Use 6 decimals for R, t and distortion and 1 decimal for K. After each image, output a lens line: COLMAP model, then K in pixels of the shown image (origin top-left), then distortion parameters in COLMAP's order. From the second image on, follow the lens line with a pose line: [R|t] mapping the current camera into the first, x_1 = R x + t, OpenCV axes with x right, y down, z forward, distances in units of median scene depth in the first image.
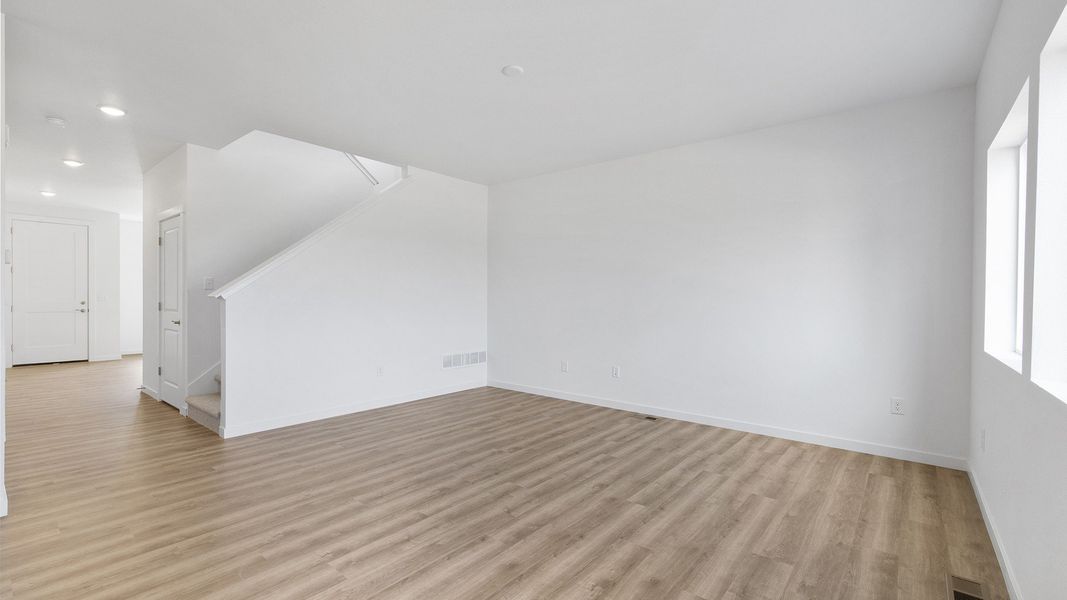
lens RADIAL K [[463.7, 0, 538.3], [0, 463.7, 306.0], [0, 0, 1]] dist [0.008640, 0.000833]
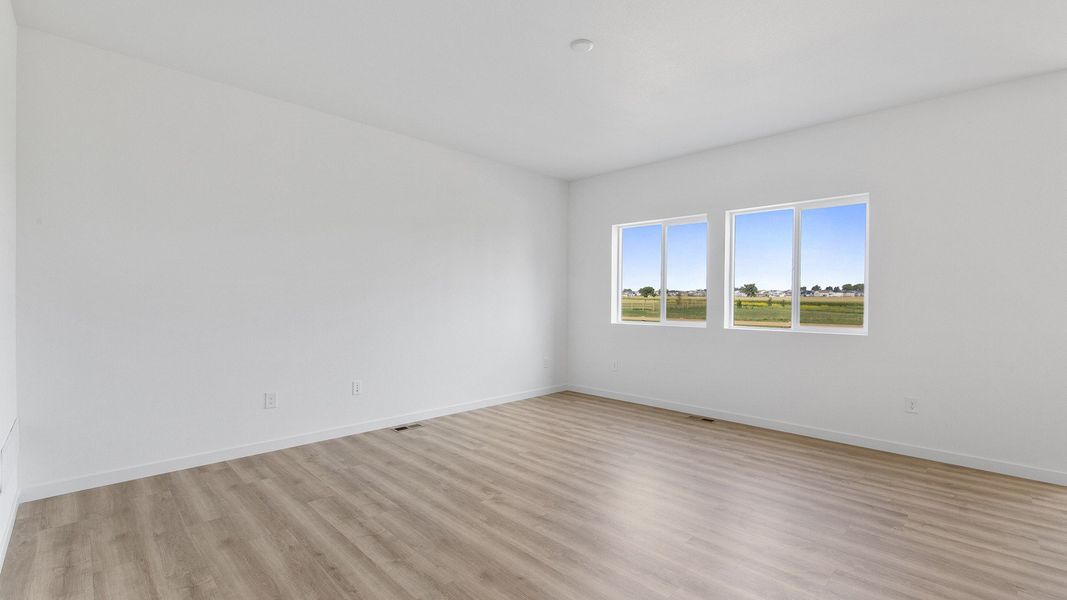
lens RADIAL K [[463.7, 0, 535.4], [0, 463.7, 302.2], [0, 0, 1]] dist [0.008640, 0.000833]
pose [[0.090891, -0.012506, 0.995782, -0.824025], [0.006660, 0.999906, 0.011950, -0.015942], [-0.995839, 0.005545, 0.090966, 0.860046]]
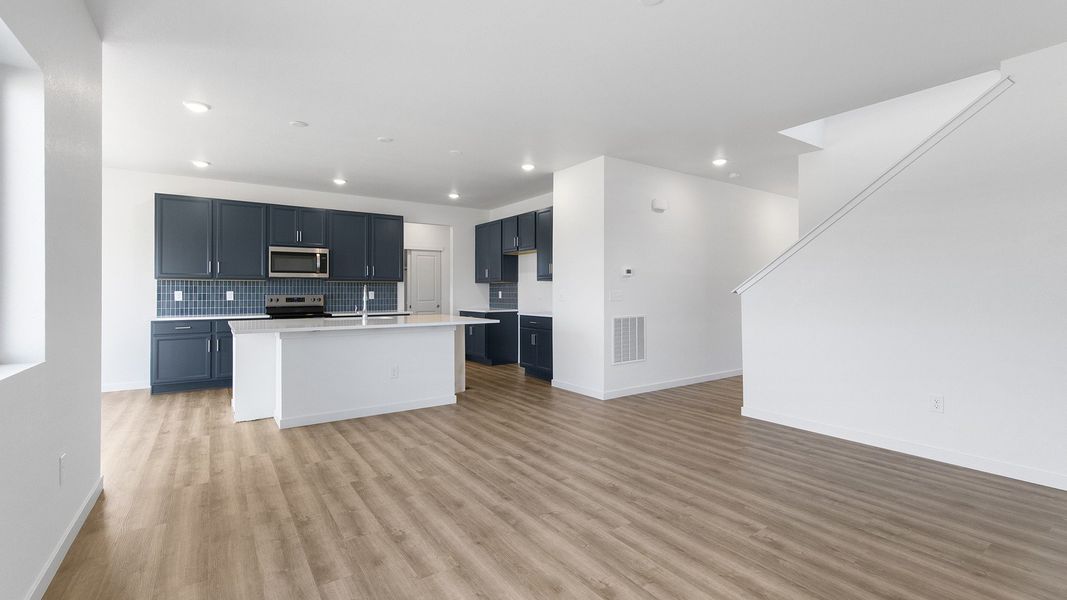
lens RADIAL K [[463.7, 0, 525.9], [0, 463.7, 292.2], [0, 0, 1]] dist [0.008640, 0.000833]
pose [[-0.289598, -0.007063, -0.957122, 0.630078], [-0.016845, 0.999856, -0.002281, -0.009699], [0.957000, 0.015462, -0.289675, 0.876998]]
